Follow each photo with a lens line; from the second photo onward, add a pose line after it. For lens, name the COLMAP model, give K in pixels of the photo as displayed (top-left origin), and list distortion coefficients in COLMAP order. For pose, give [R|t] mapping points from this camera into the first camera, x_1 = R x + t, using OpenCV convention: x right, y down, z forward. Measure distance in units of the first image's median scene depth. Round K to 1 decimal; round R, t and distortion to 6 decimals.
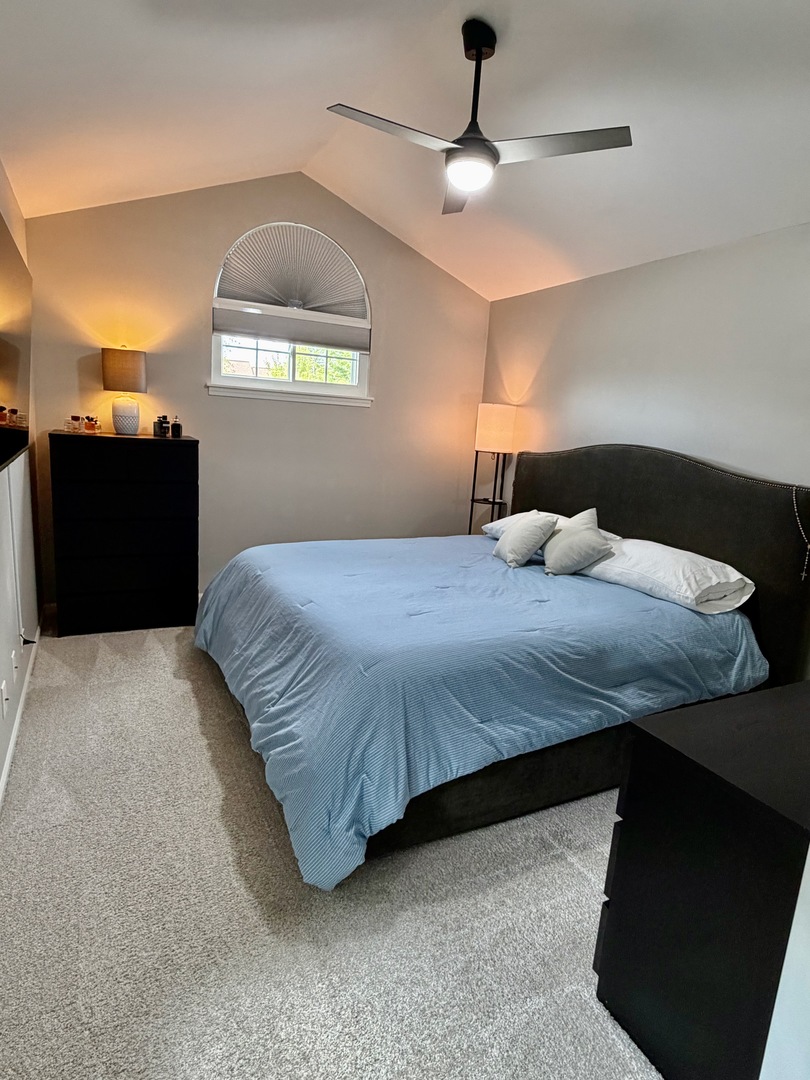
lens RADIAL K [[599.1, 0, 405.0], [0, 599.1, 540.0], [0, 0, 1]] dist [-0.000922, -0.000343]
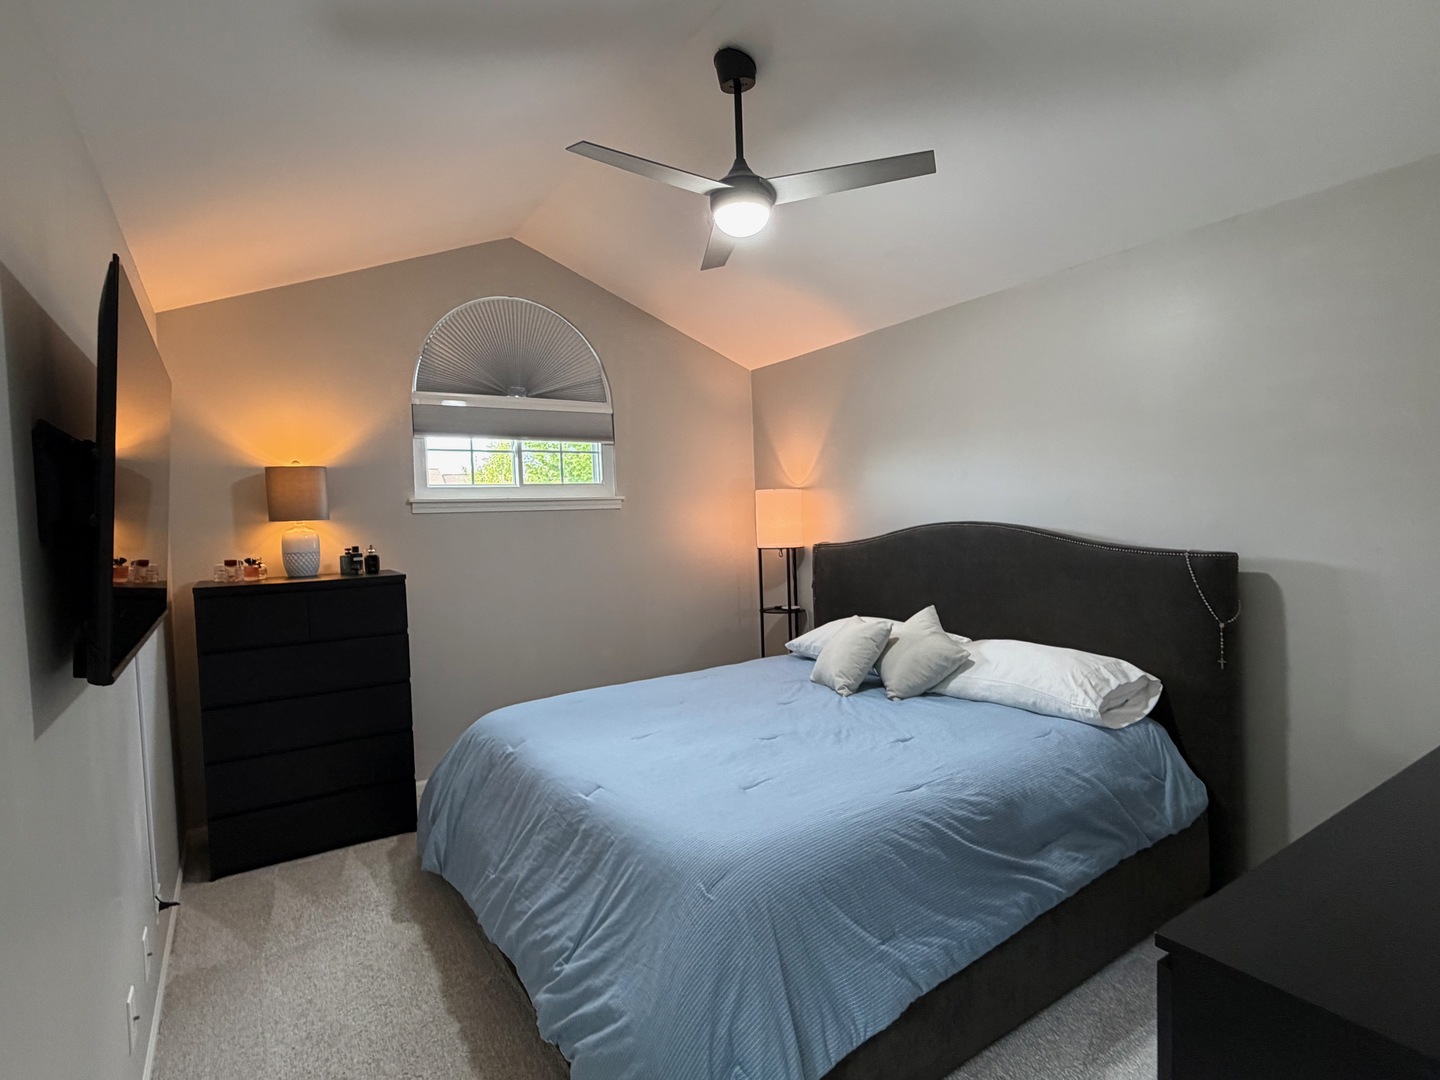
lens RADIAL K [[722.3, 0, 708.7], [0, 722.3, 545.9], [0, 0, 1]] dist [-0.001455, 0.000326]
pose [[0.989129, -0.104260, 0.103697, -0.073104], [0.118999, 0.981809, -0.147955, -0.028098], [-0.086385, 0.158686, 0.983543, 0.093206]]
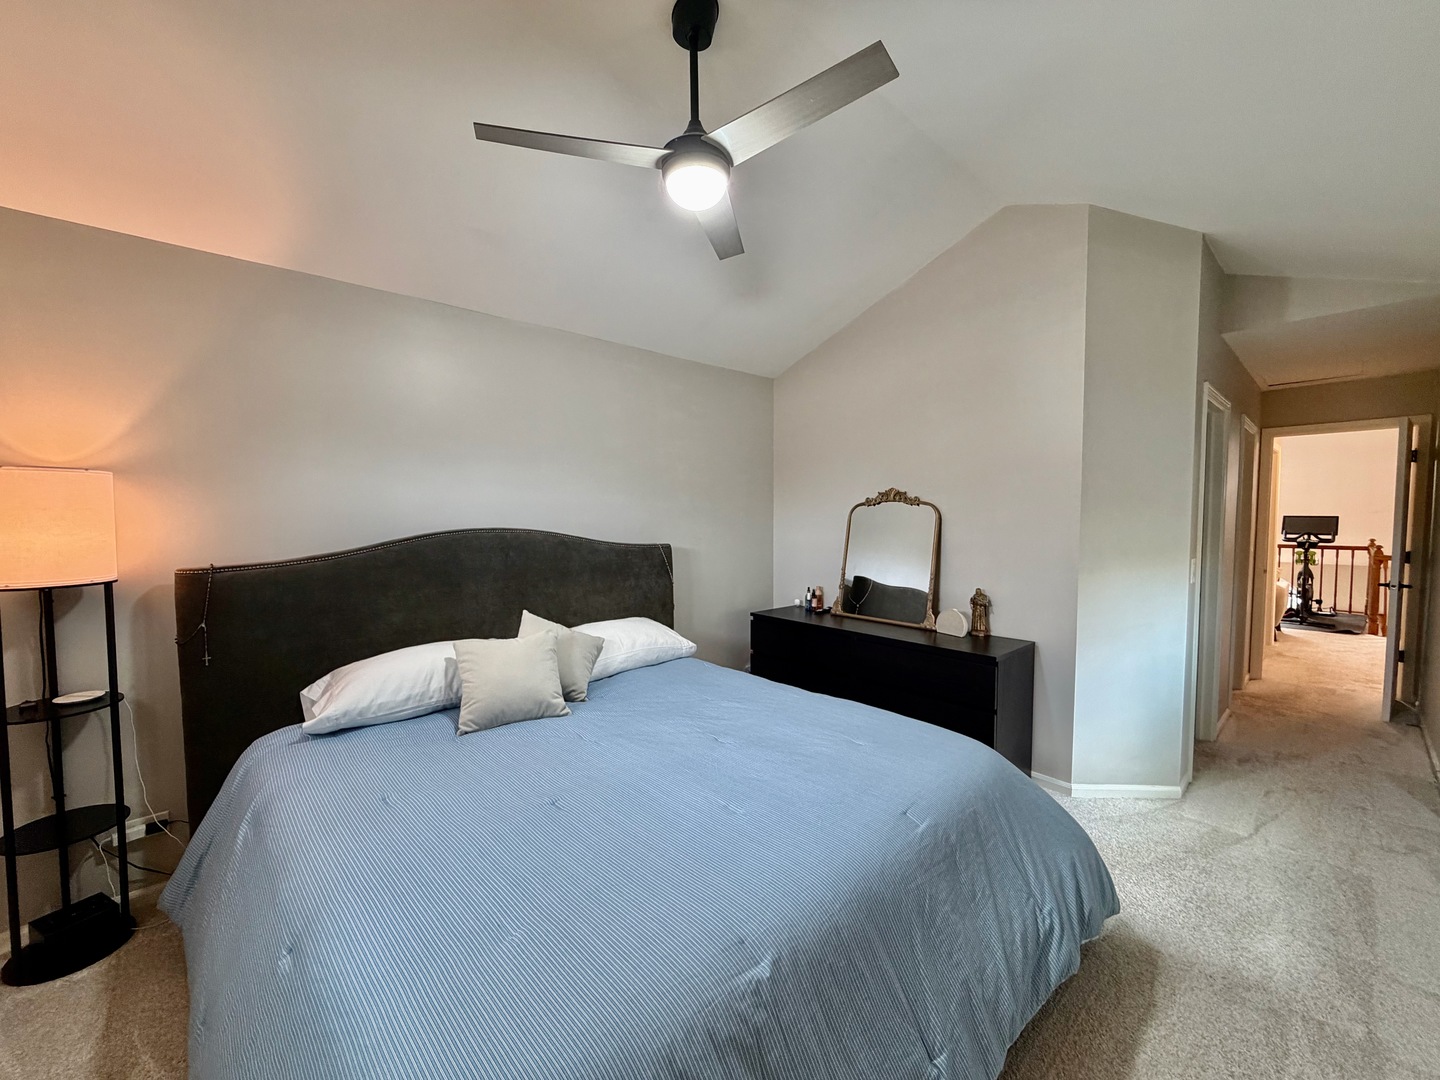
lens RADIAL K [[579.8, 0, 715.2], [0, 579.8, 541.7], [0, 0, 1]] dist [-0.001996, -0.000285]
pose [[-0.271861, -0.119175, 0.954929, -0.544171], [0.172962, 0.970092, 0.170308, -0.262037], [-0.946666, 0.211466, -0.243118, 1.068176]]
